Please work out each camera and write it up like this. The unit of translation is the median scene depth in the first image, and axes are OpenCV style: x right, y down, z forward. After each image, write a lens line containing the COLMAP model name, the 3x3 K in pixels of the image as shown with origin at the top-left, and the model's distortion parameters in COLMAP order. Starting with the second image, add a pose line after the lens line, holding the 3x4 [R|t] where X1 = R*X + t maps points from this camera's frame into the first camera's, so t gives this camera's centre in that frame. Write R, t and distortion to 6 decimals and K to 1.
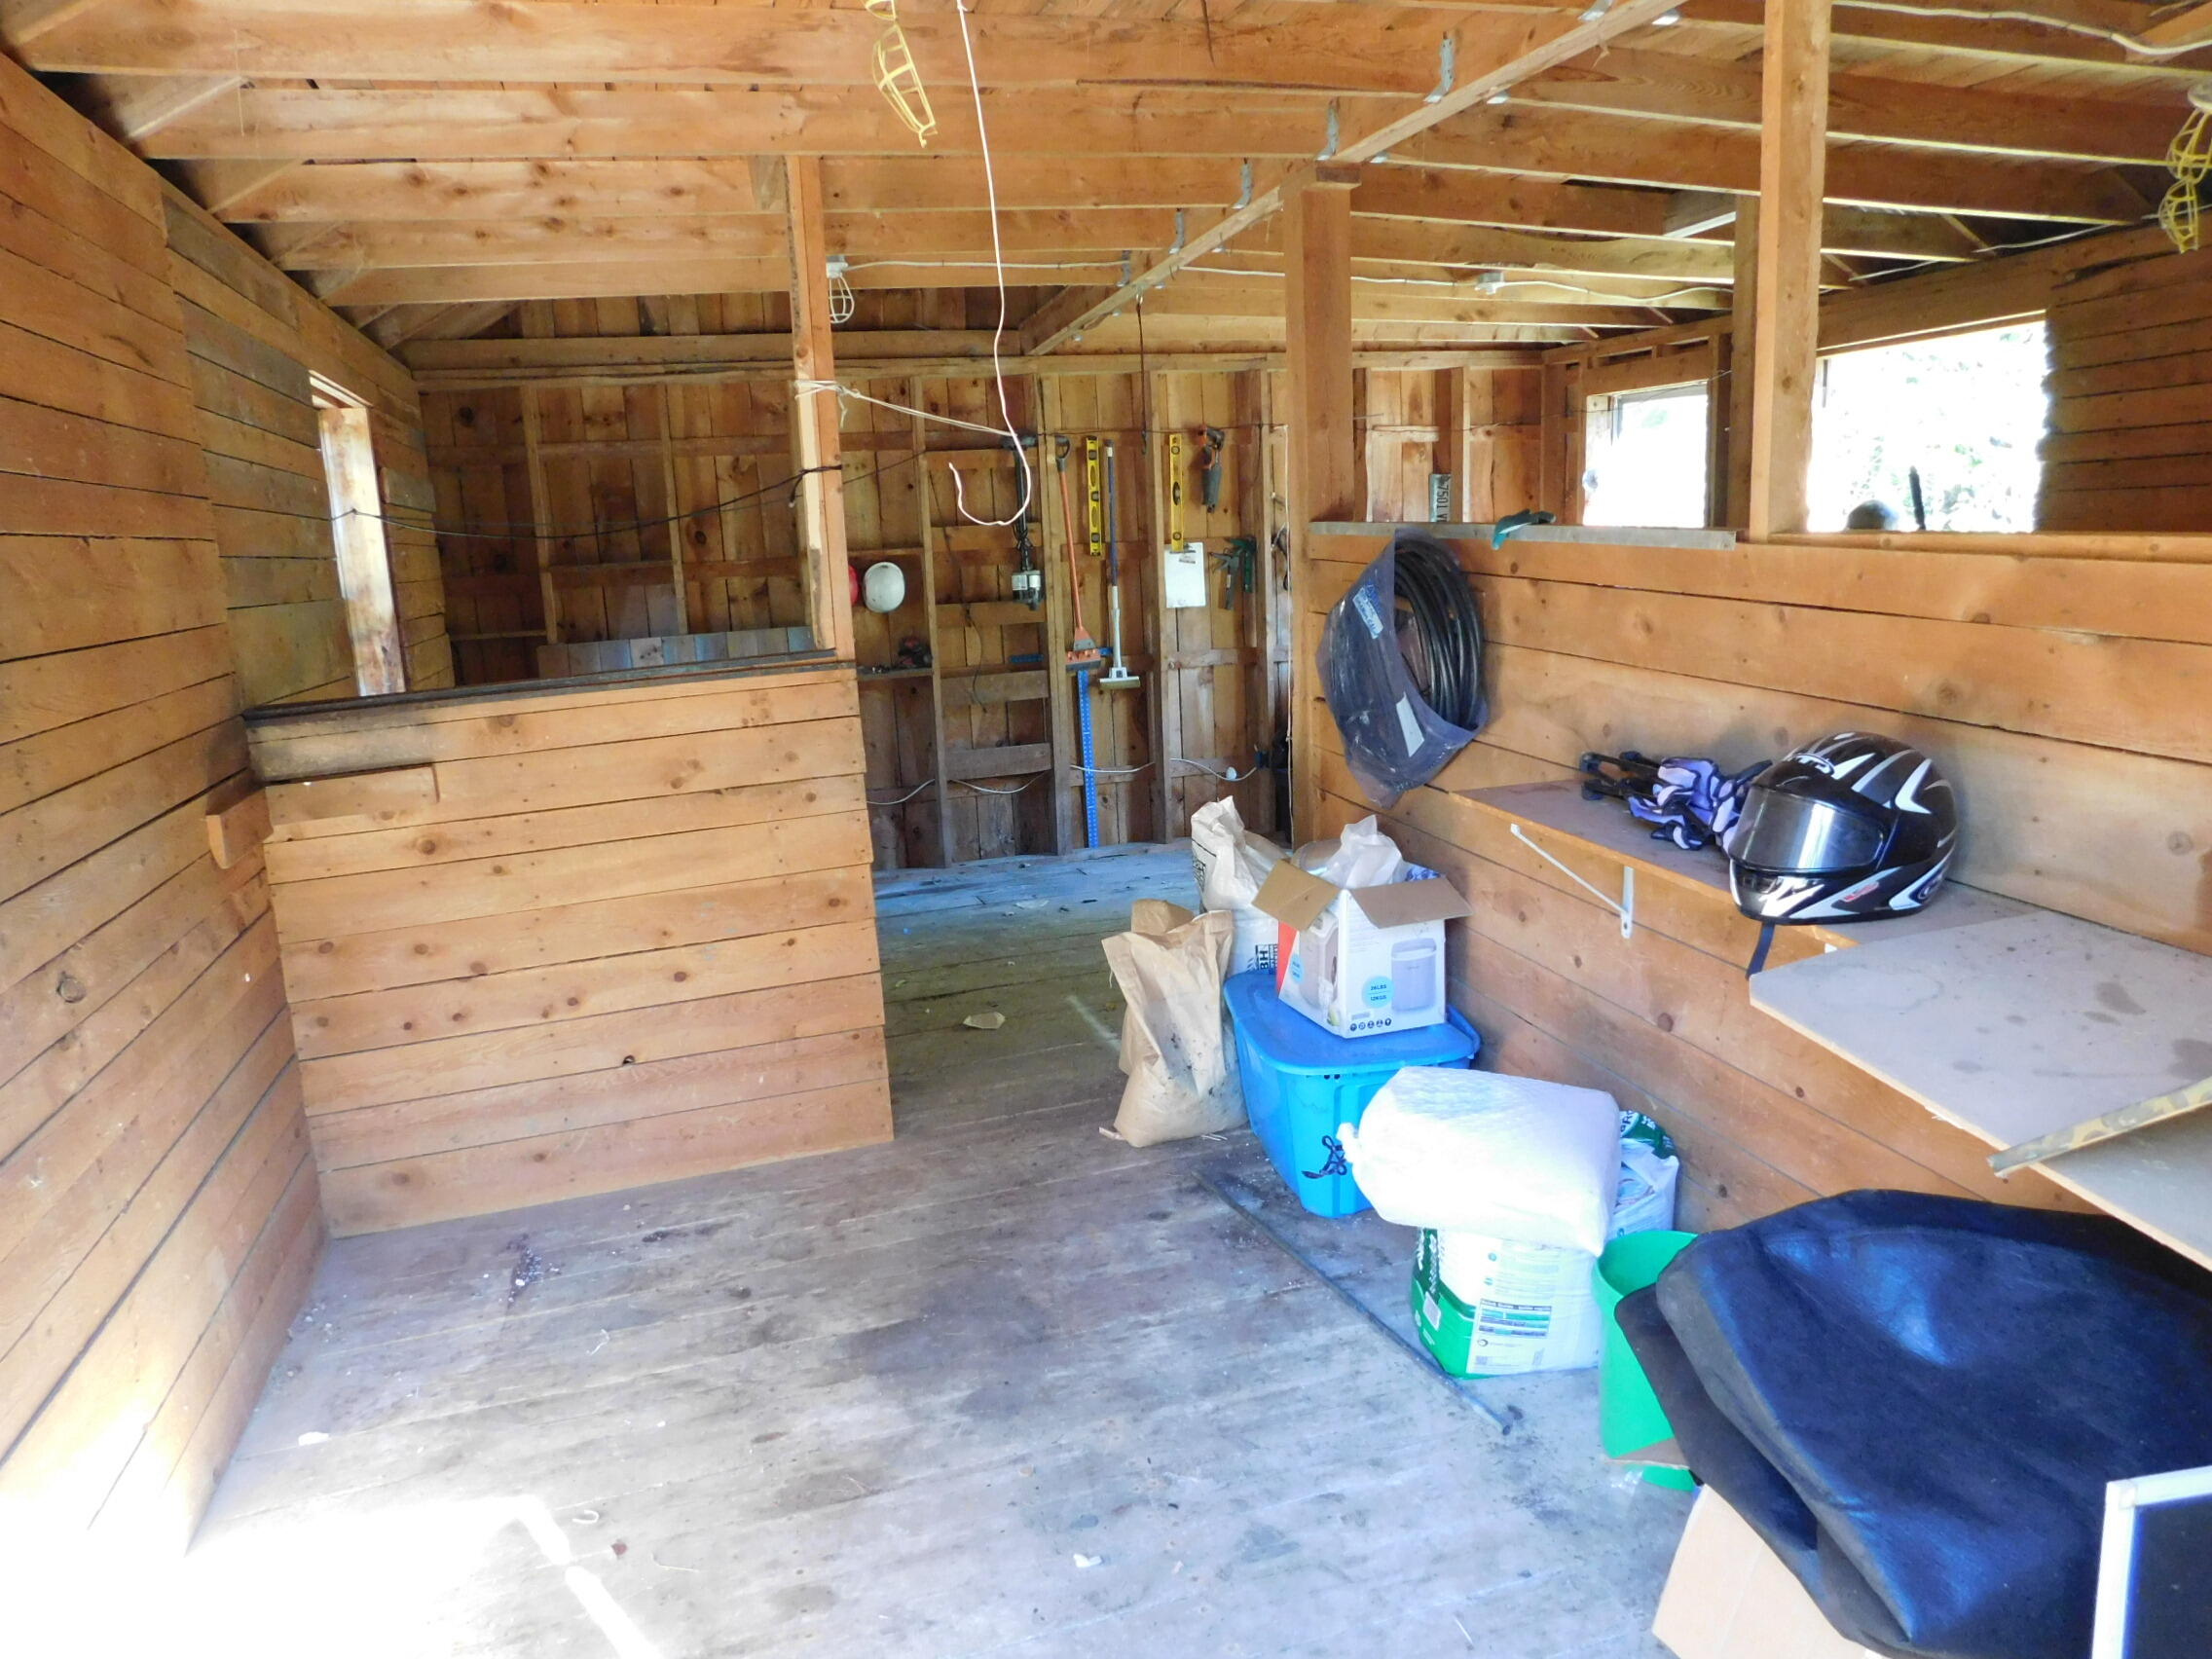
lens RADIAL K [[1483.4, 0, 1106.0], [0, 1483.4, 829.5], [0, 0, 1]] dist [-0.064861, 0.055283]
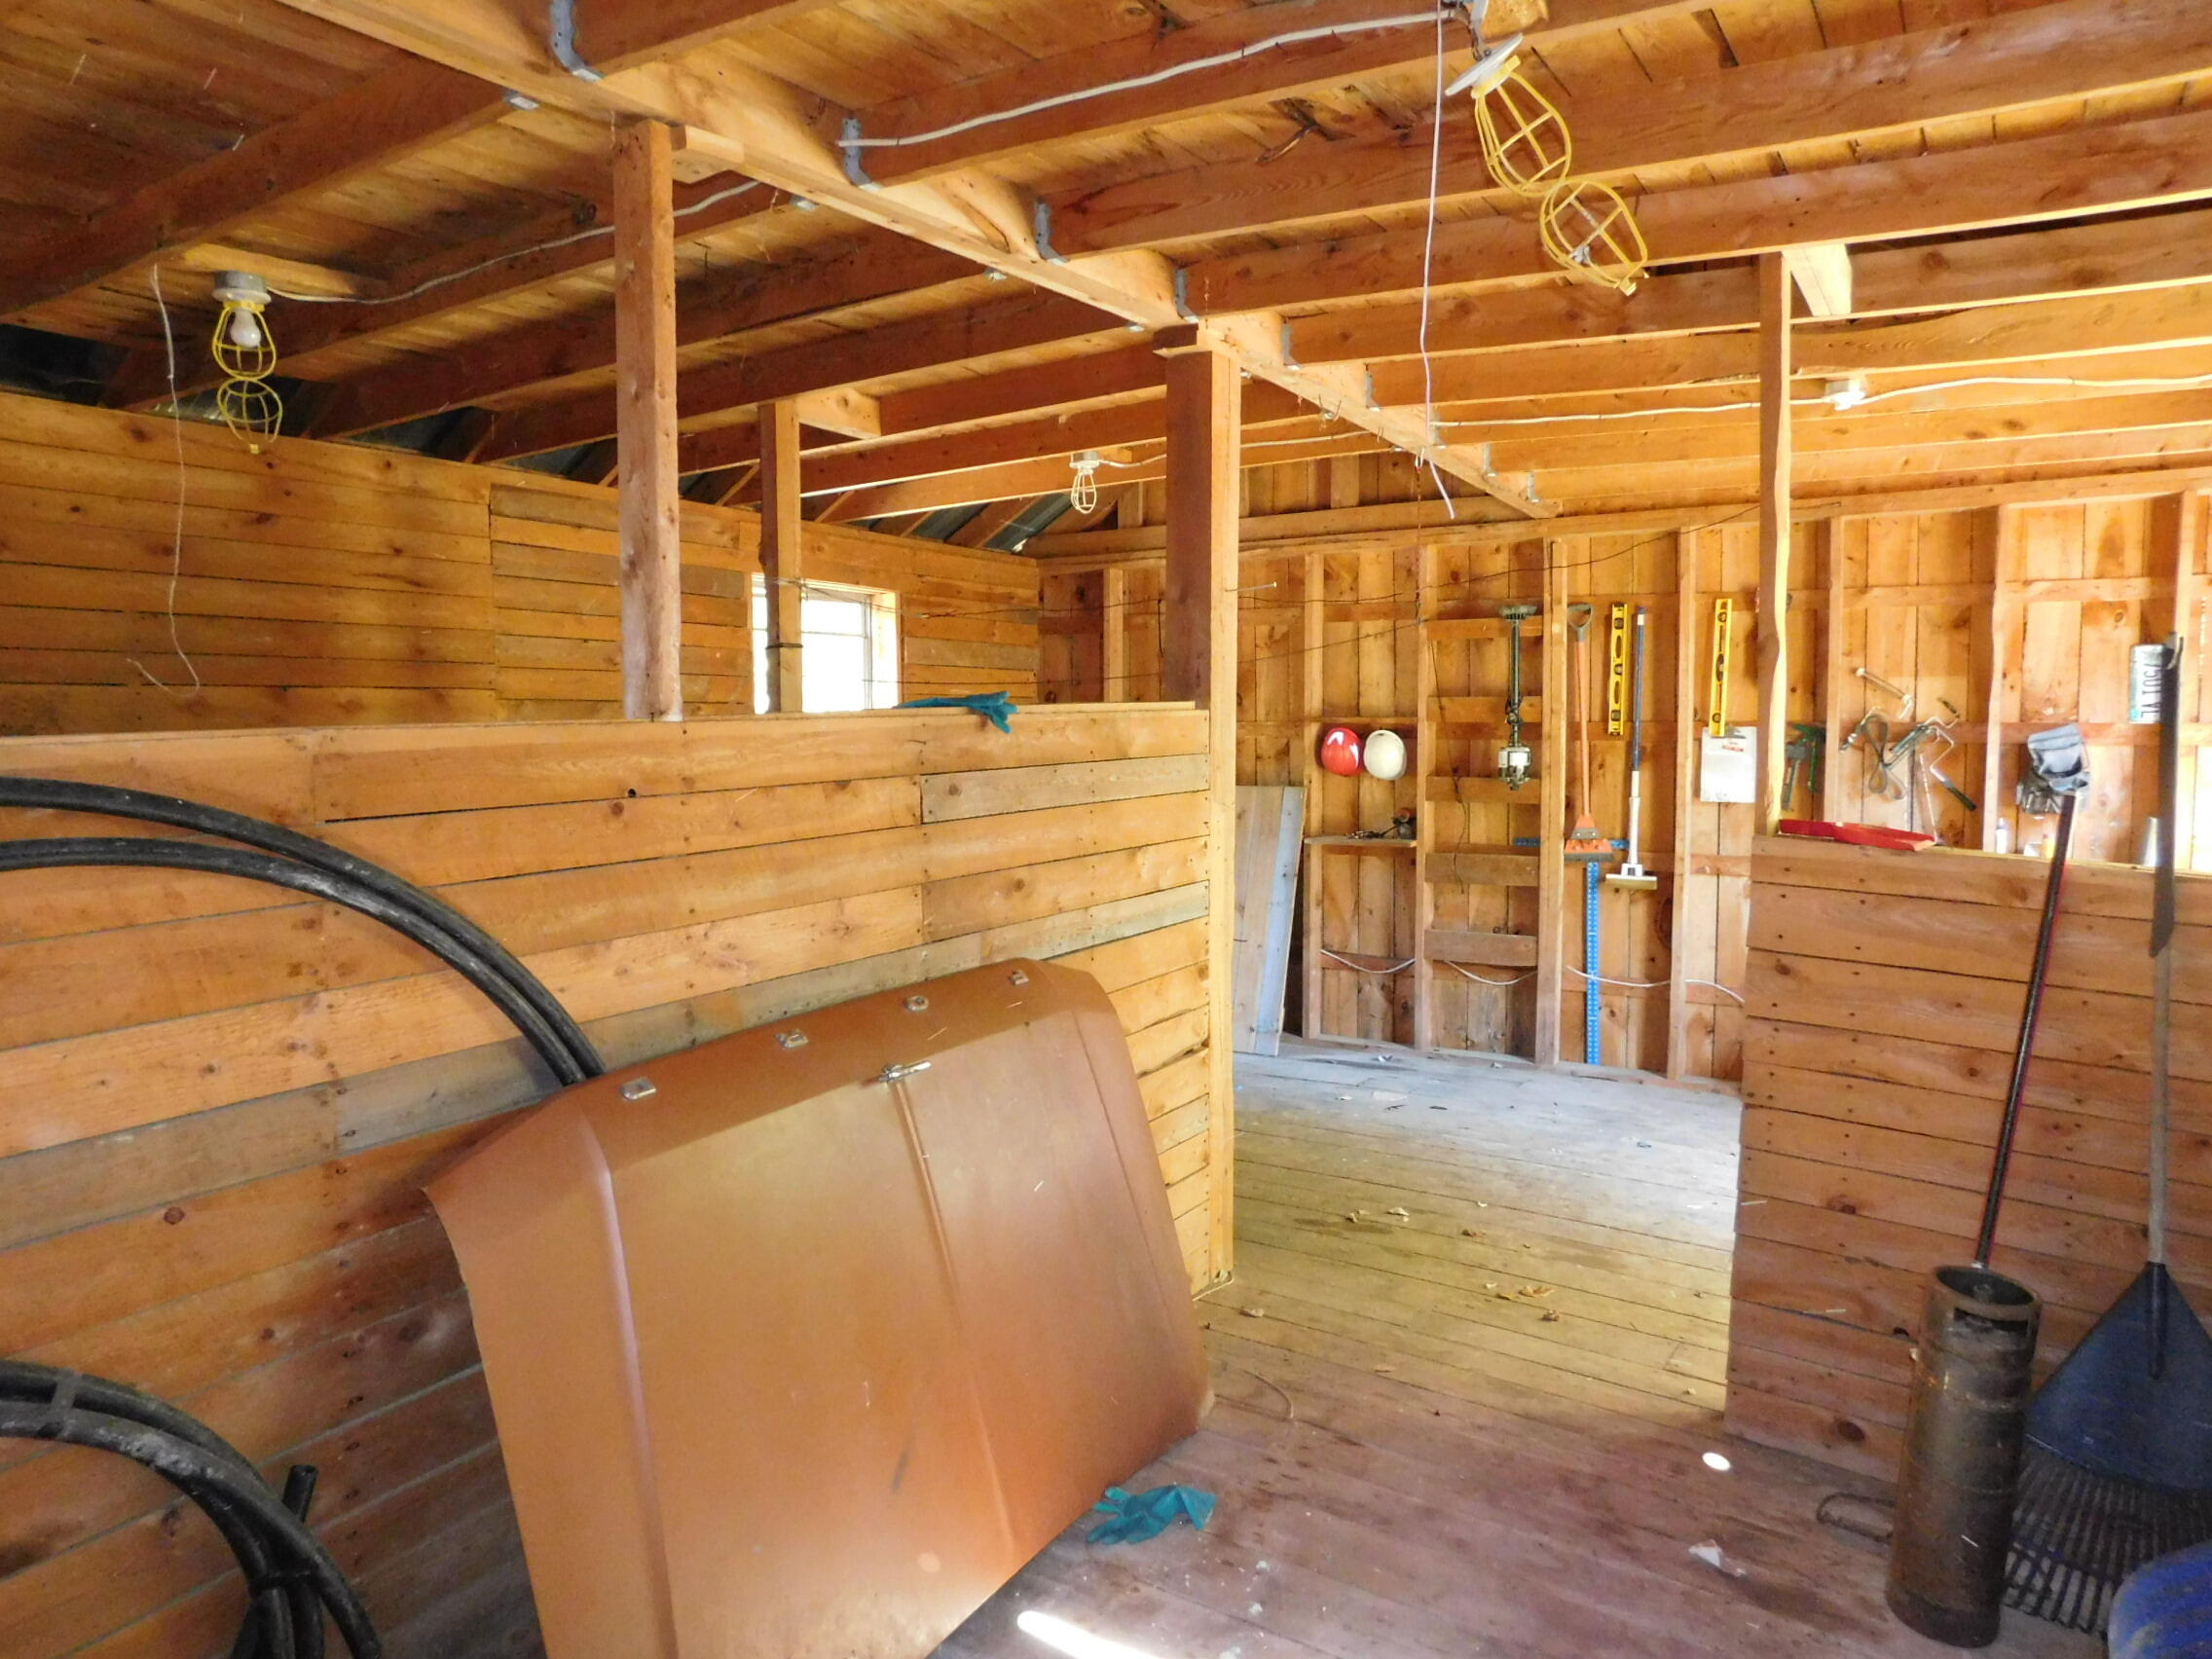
lens RADIAL K [[1483.4, 0, 1106.0], [0, 1483.4, 829.5], [0, 0, 1]] dist [-0.064861, 0.055283]
pose [[0.637616, 0.098654, -0.764011, 0.474652], [-0.176561, 0.984081, -0.020281, -0.058385], [0.749848, 0.147826, 0.644884, 0.214191]]
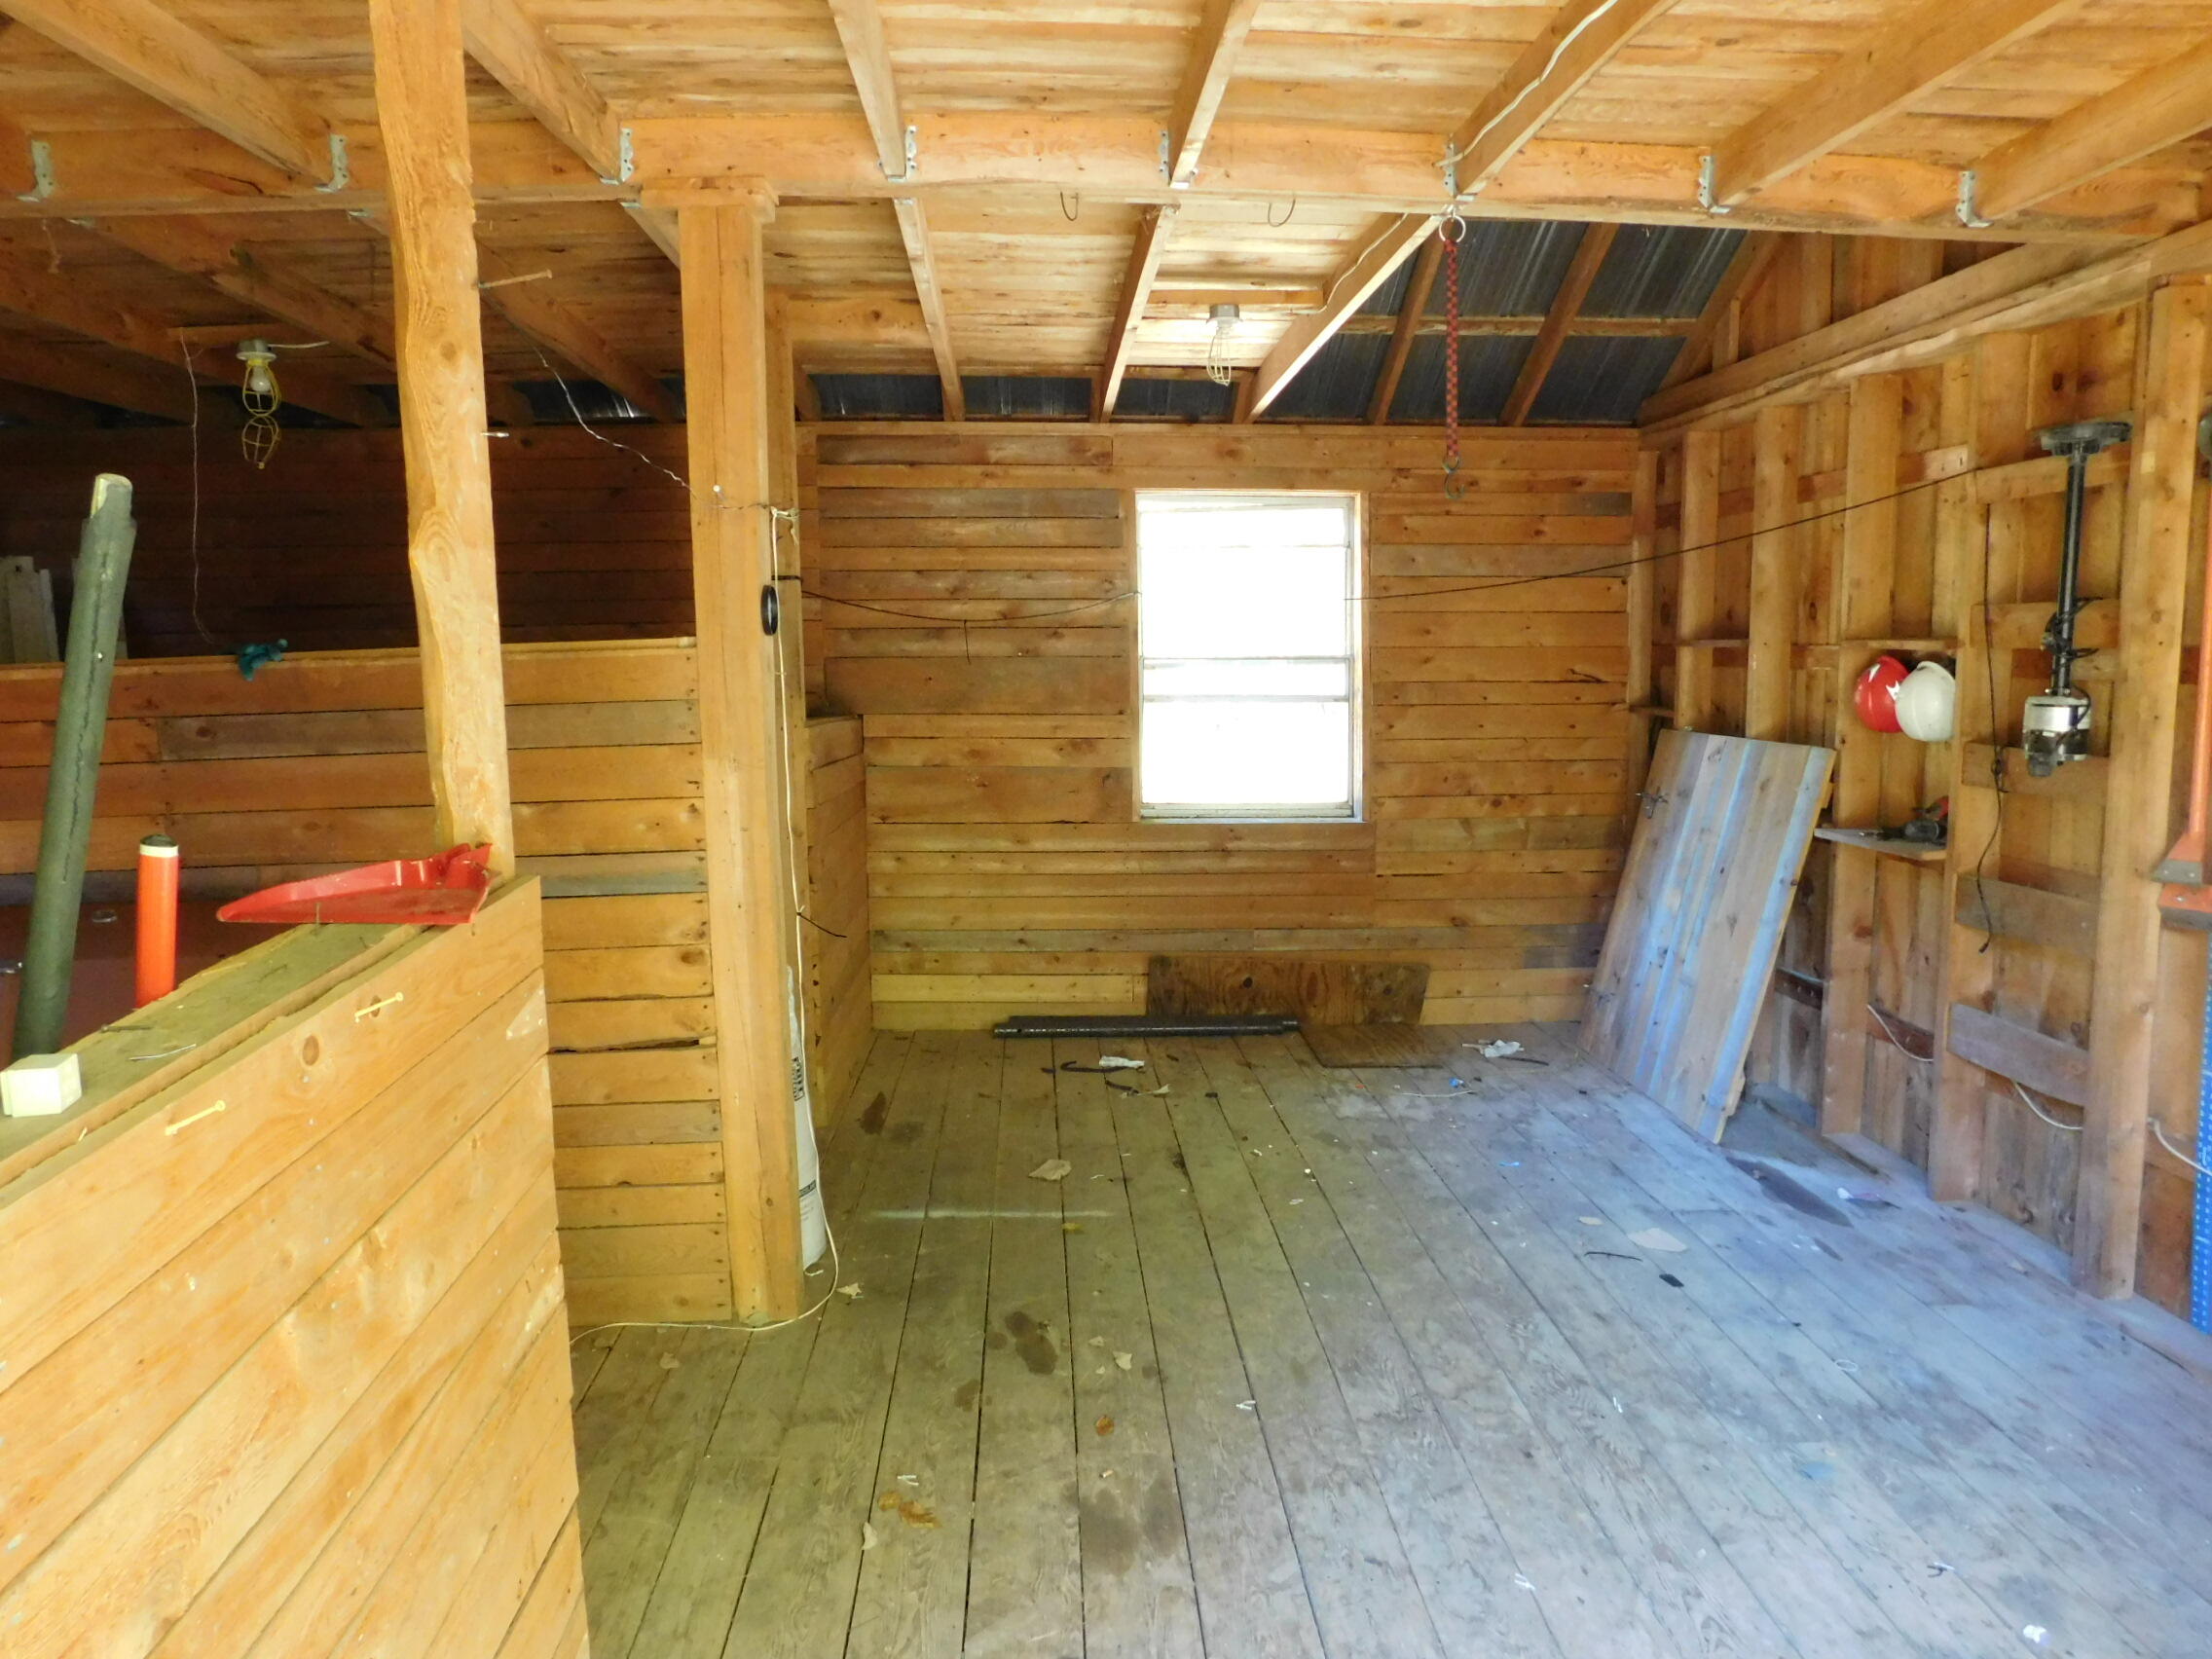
lens RADIAL K [[1483.4, 0, 1106.0], [0, 1483.4, 829.5], [0, 0, 1]] dist [-0.064861, 0.055283]
pose [[-0.265143, 0.168420, -0.949386, 0.482031], [-0.167371, 0.961640, 0.217337, -0.177323], [0.949572, 0.216525, -0.226784, 0.786324]]
